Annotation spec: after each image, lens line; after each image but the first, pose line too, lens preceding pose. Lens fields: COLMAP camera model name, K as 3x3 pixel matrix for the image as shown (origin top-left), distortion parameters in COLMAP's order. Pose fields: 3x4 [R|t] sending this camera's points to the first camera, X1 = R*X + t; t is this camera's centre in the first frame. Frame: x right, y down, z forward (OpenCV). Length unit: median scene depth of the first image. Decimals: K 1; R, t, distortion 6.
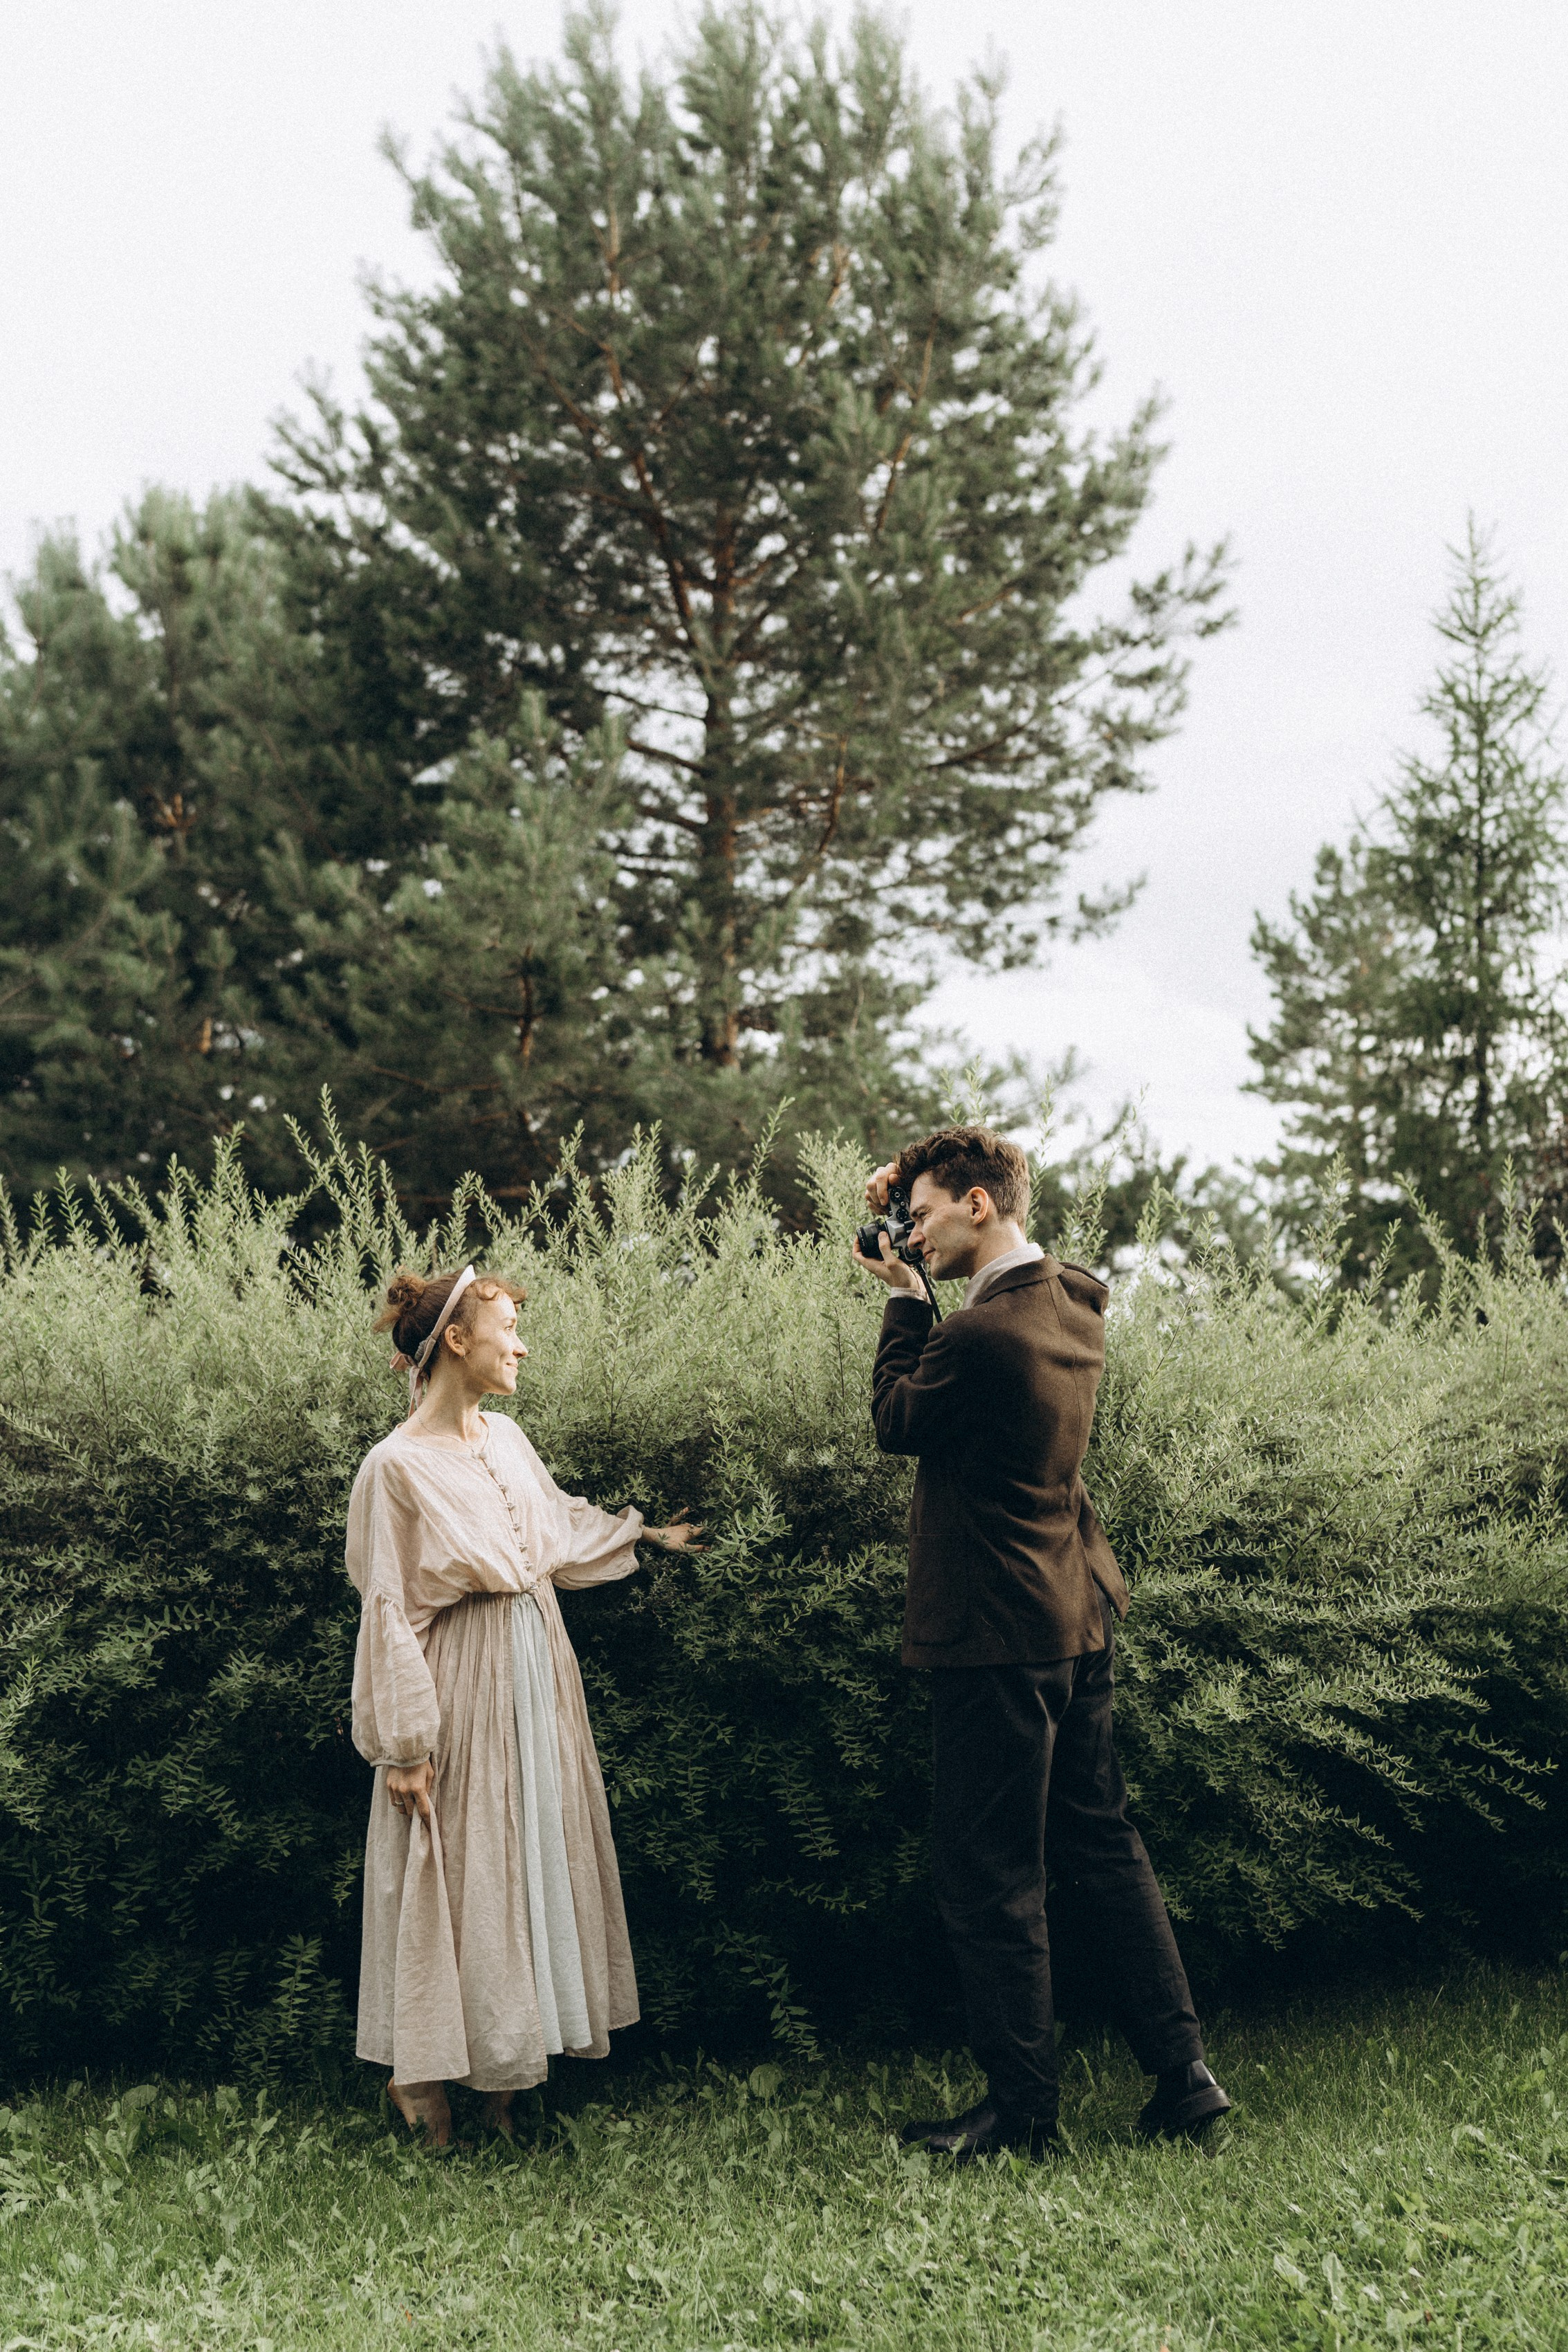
lens RADIAL K [[2597.4, 0, 784.0], [0, 2597.4, 1176.0], [0, 0, 1]] dist [-0.009568, 0.007862]
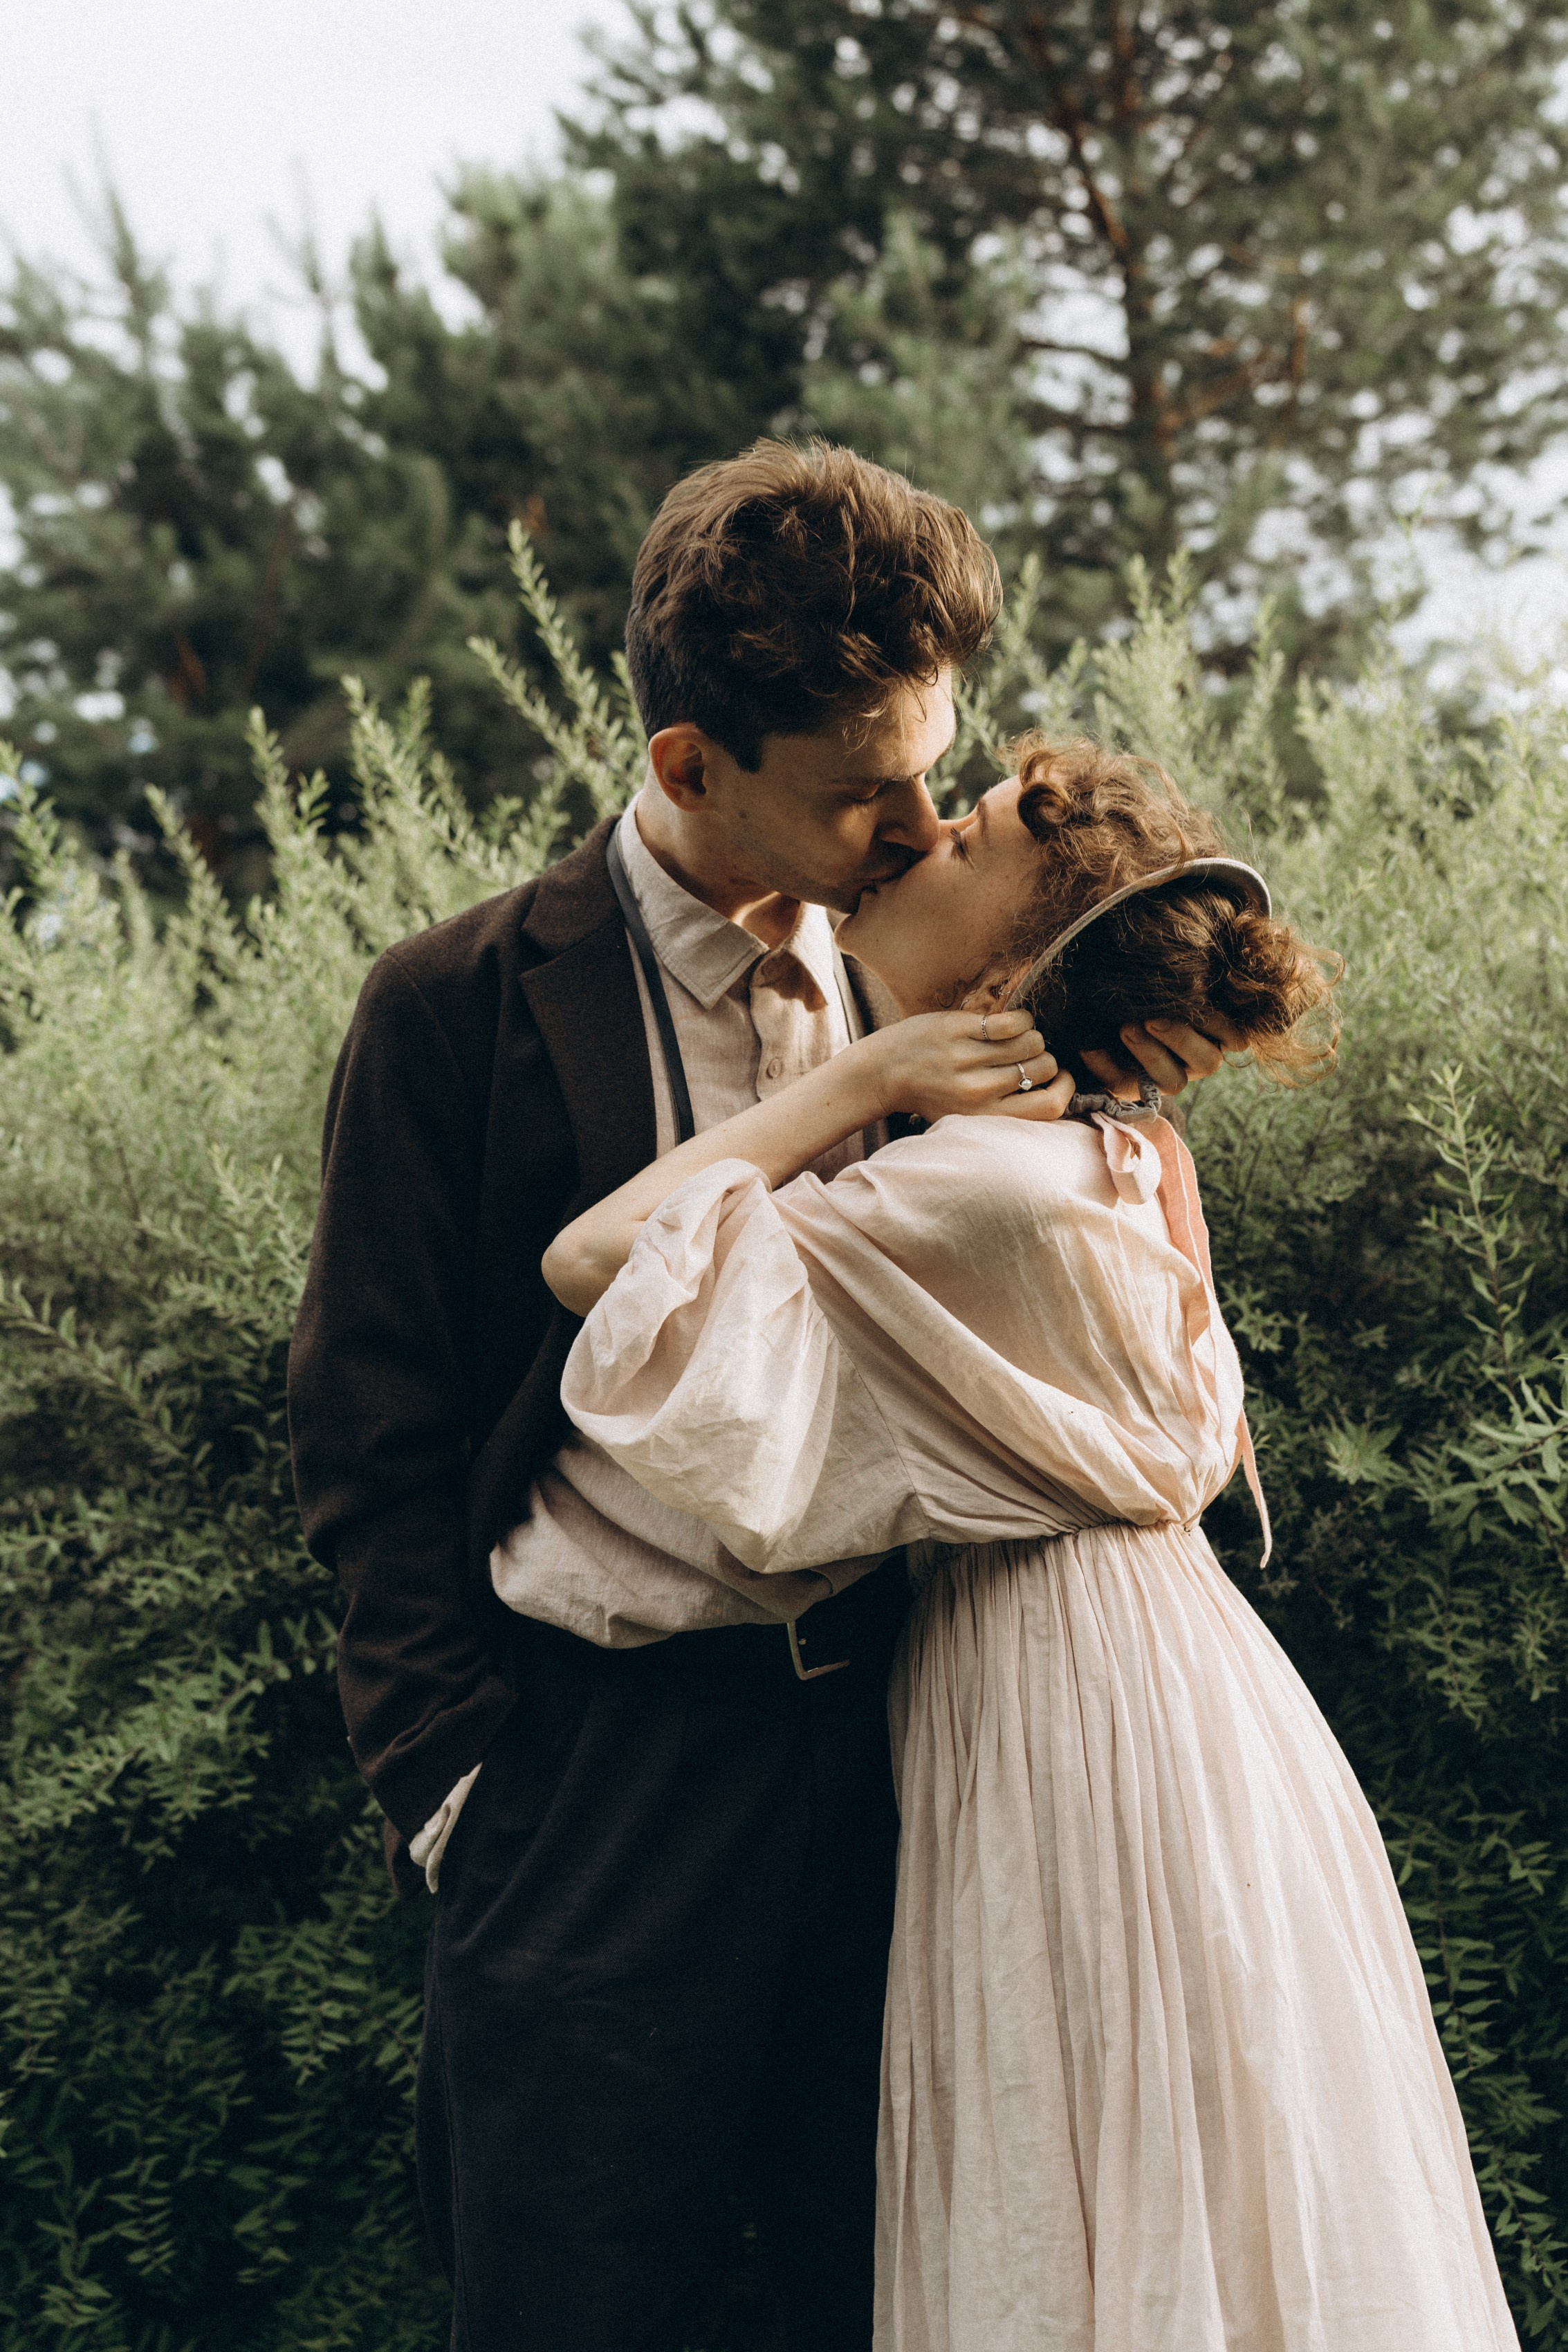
lens RADIAL K [[2392.9, 0, 730.7], [0, 2392.9, 1141.8], [0, 0, 1]] dist [-0.015628, -0.016389]
pose [[0.975985, -0.084900, -0.200613, -0.021202], [0.102132, 0.991775, 0.077150, 0.019008], [0.192413, -0.095786, 0.976628, 0.209717]]
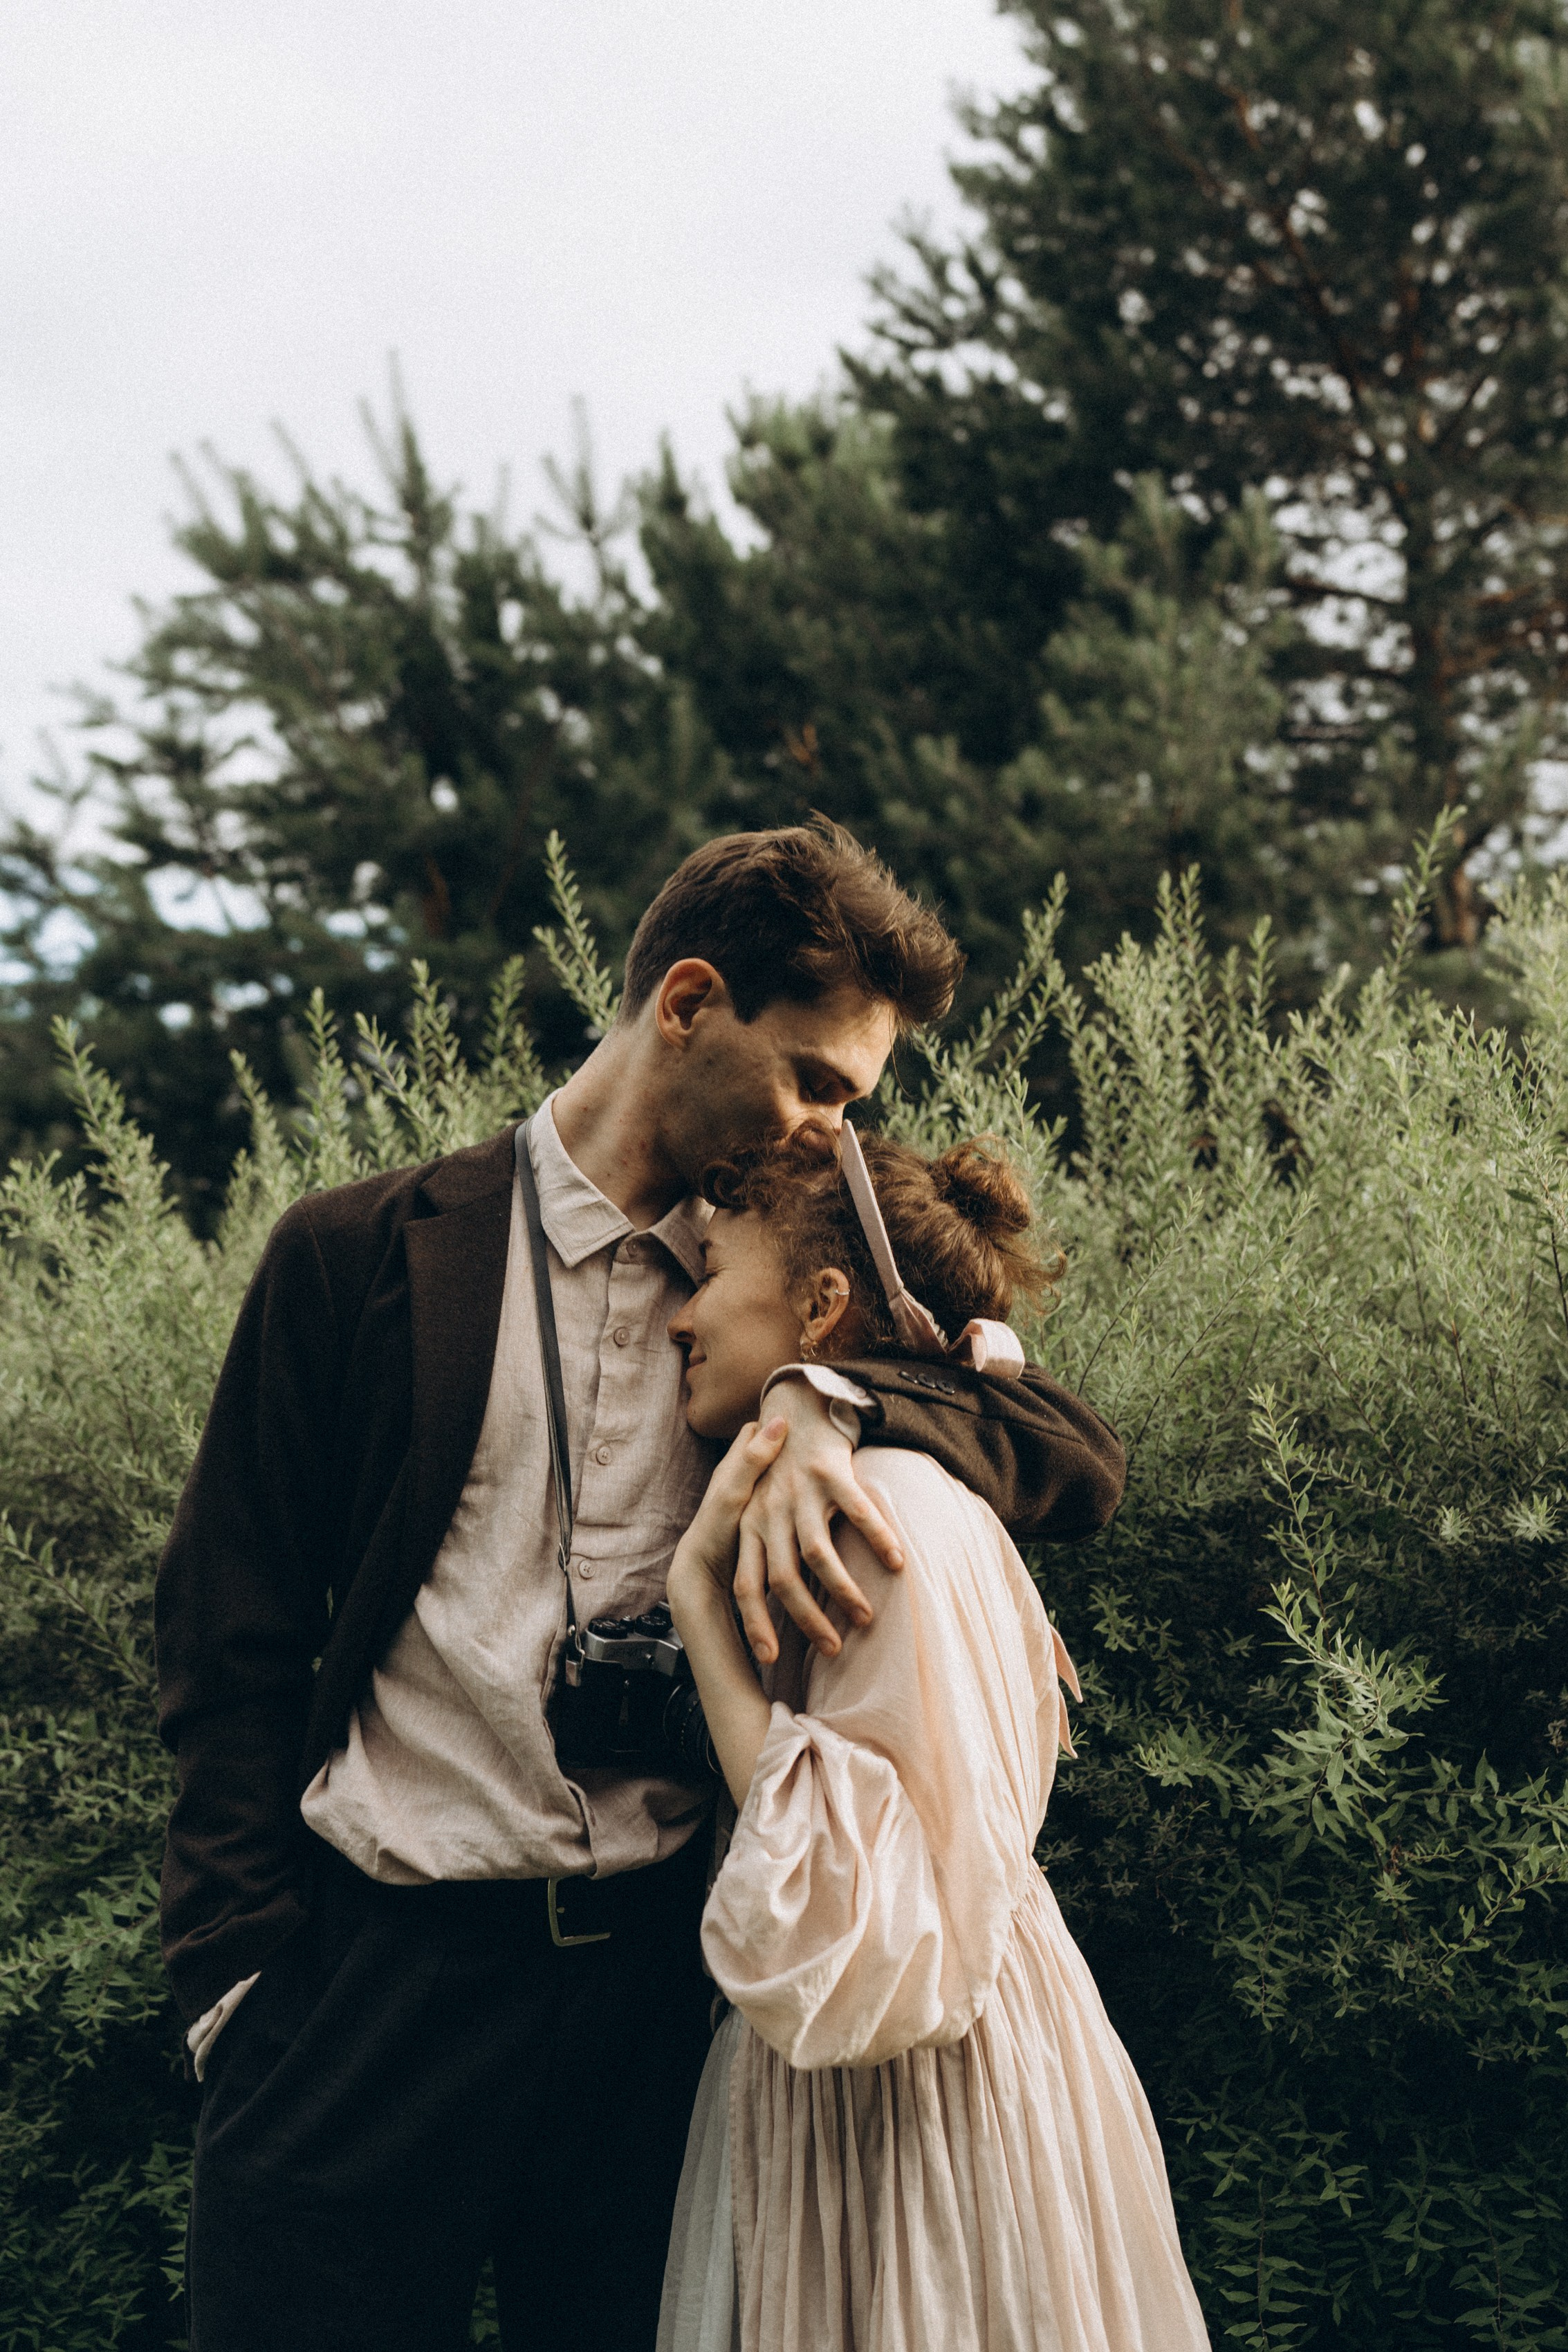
lens RADIAL K [[2559.7, 0, 755.2], [0, 2559.7, 992.3], [0, 0, 1]] dist [-0.021403, 0.007075]
pose [[0.950611, -0.076531, -0.300802, 0.006818], [0.054253, 0.995176, -0.081744, 0.016463], [0.305607, 0.061388, 0.950177, 0.193722]]
